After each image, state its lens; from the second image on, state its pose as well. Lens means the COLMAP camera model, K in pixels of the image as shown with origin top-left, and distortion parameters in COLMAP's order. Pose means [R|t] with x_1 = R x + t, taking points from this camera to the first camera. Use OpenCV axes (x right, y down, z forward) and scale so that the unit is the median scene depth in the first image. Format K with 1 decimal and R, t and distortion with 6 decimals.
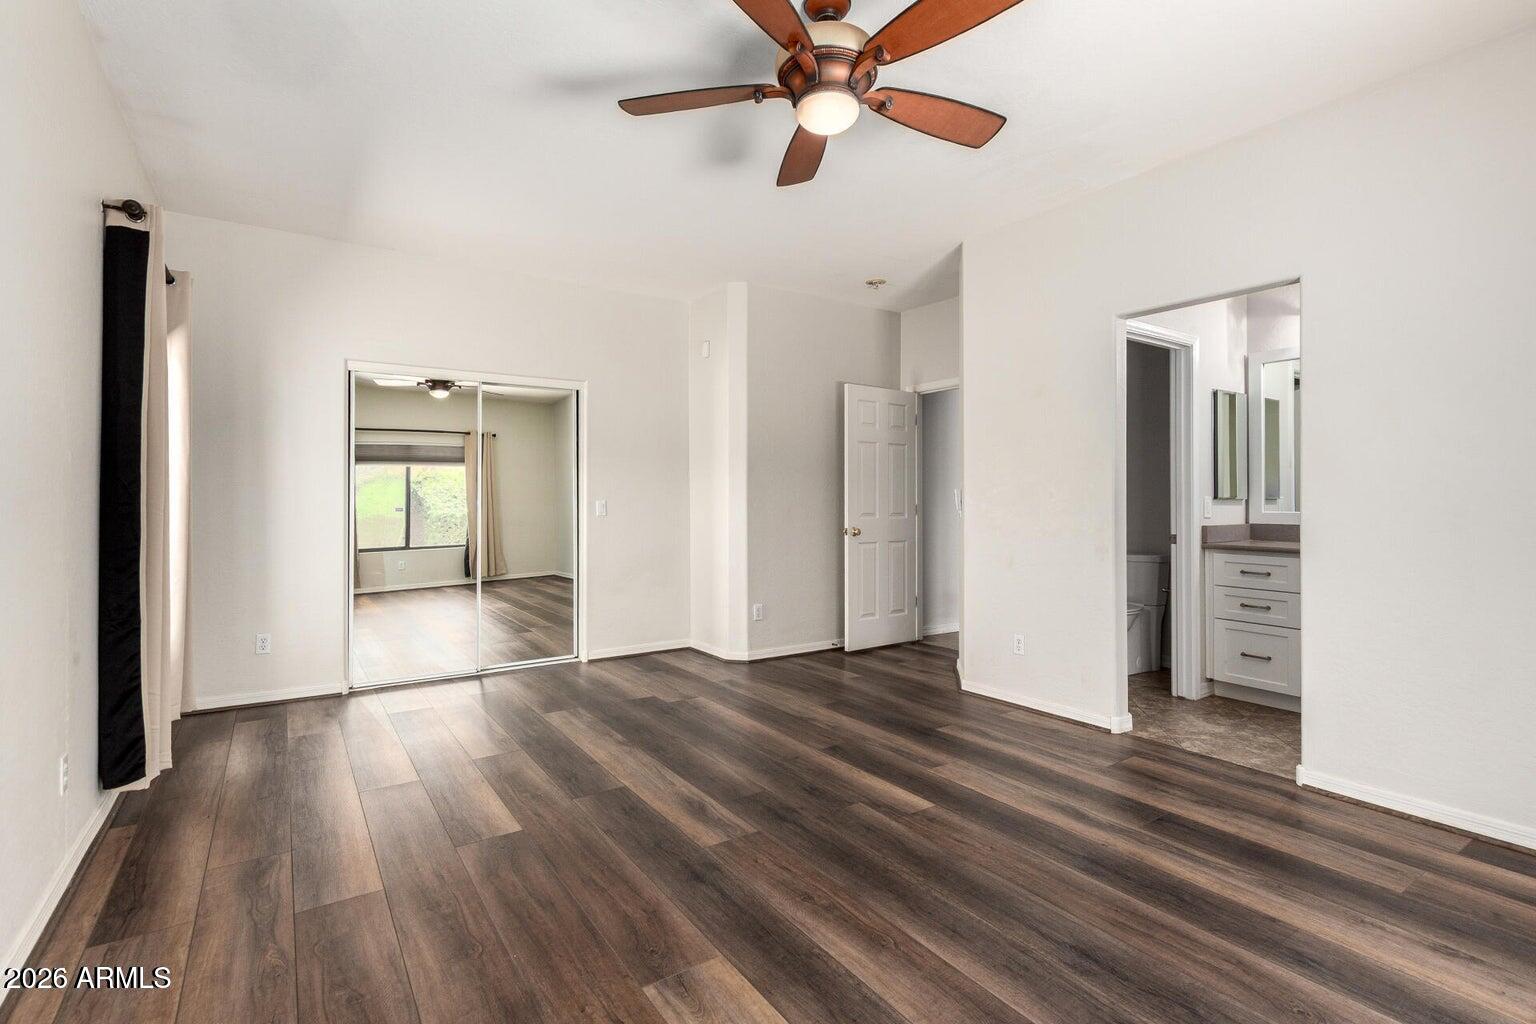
lens RADIAL K [[705.1, 0, 769.4], [0, 705.1, 505.7], [0, 0, 1]] dist [0.006082, -0.000993]
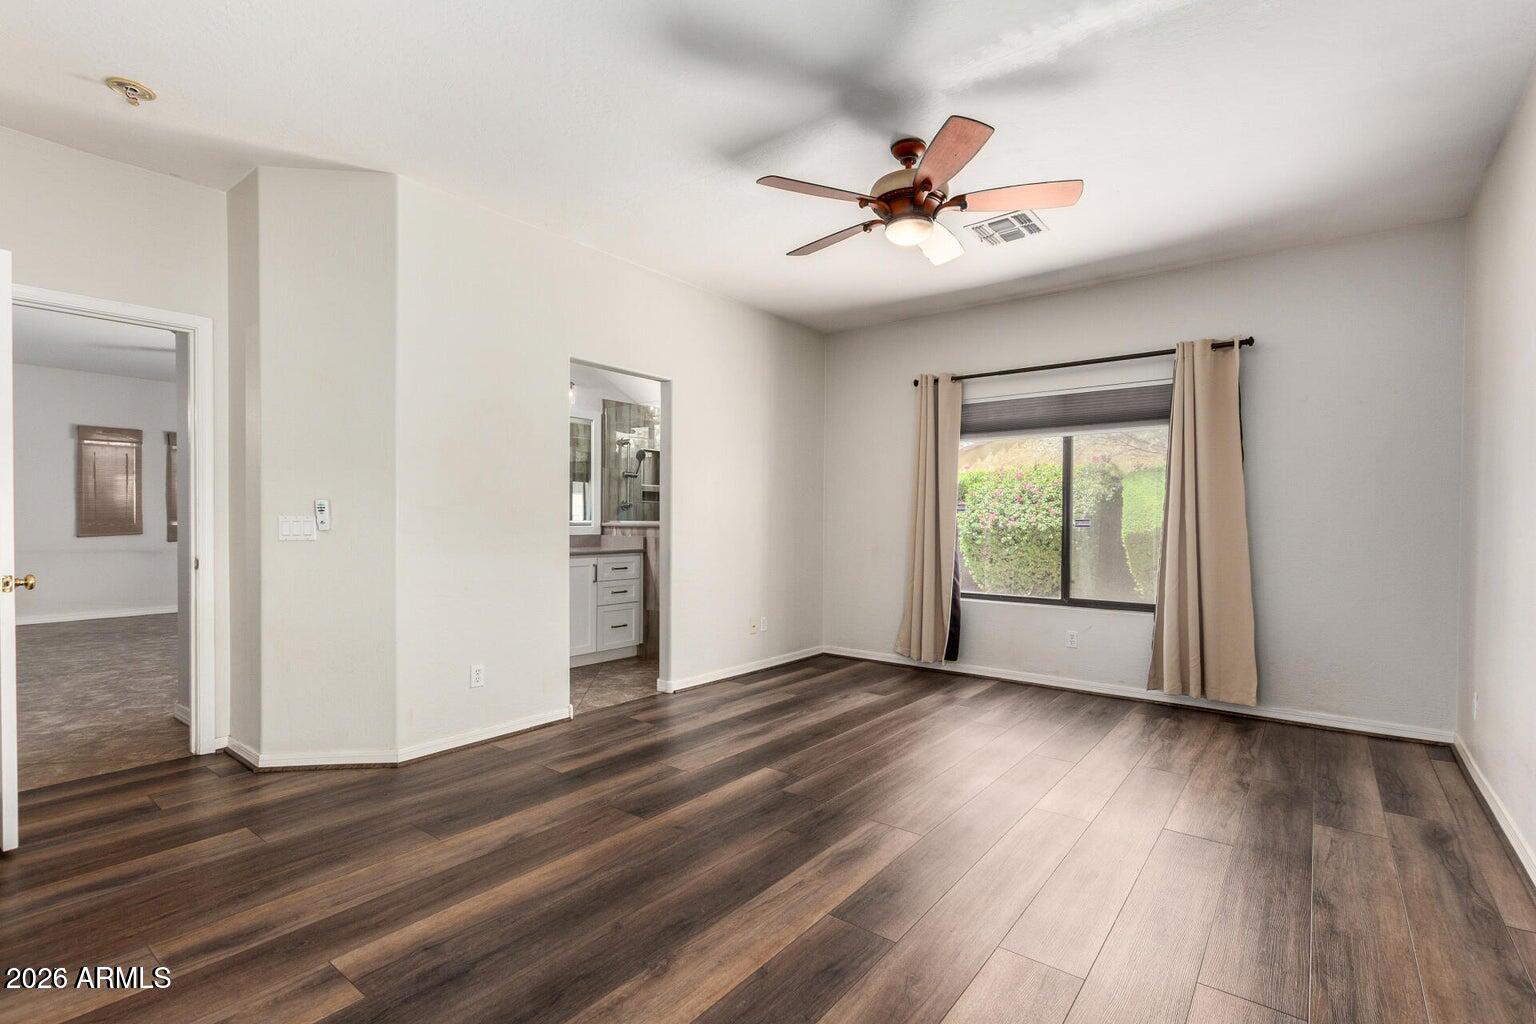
lens RADIAL K [[705.1, 0, 769.5], [0, 705.1, 522.6], [0, 0, 1]] dist [0.006082, -0.000993]
pose [[-0.302413, -0.005950, 0.953158, -0.837734], [-0.003213, 0.999981, 0.005222, -0.008839], [-0.953172, -0.001483, -0.302427, 1.221766]]
